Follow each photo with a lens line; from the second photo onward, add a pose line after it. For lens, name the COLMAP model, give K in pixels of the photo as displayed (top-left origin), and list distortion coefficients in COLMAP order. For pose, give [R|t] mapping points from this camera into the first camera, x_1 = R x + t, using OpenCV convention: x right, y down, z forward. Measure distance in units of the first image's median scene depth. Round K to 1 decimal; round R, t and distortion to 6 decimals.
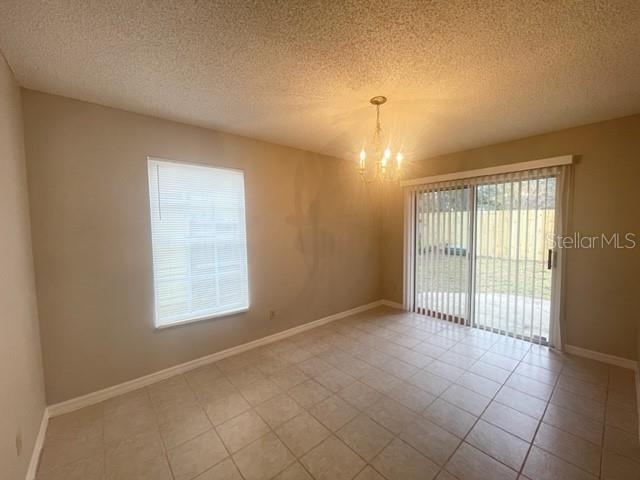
lens RADIAL K [[259.1, 0, 320.0], [0, 259.1, 240.0], [0, 0, 1]] dist [-0.000615, 0.000097]
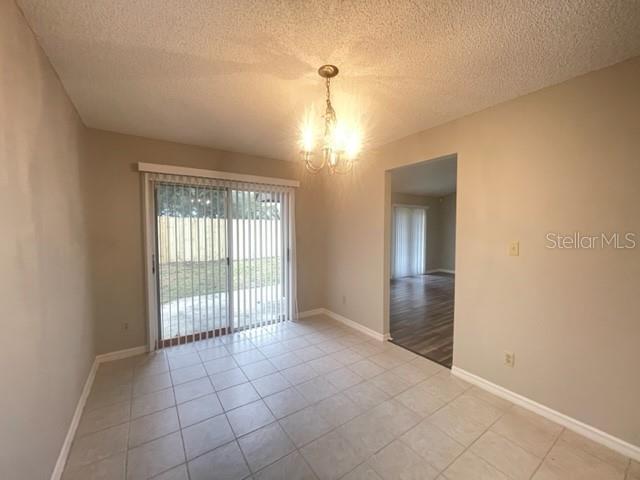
lens RADIAL K [[259.1, 0, 320.0], [0, 259.1, 240.0], [0, 0, 1]] dist [-0.000615, 0.000097]
pose [[0.119403, -0.028570, 0.992435, -0.347689], [0.059766, 0.997980, 0.021539, -0.016261], [-0.991045, 0.056742, 0.120870, 0.545667]]
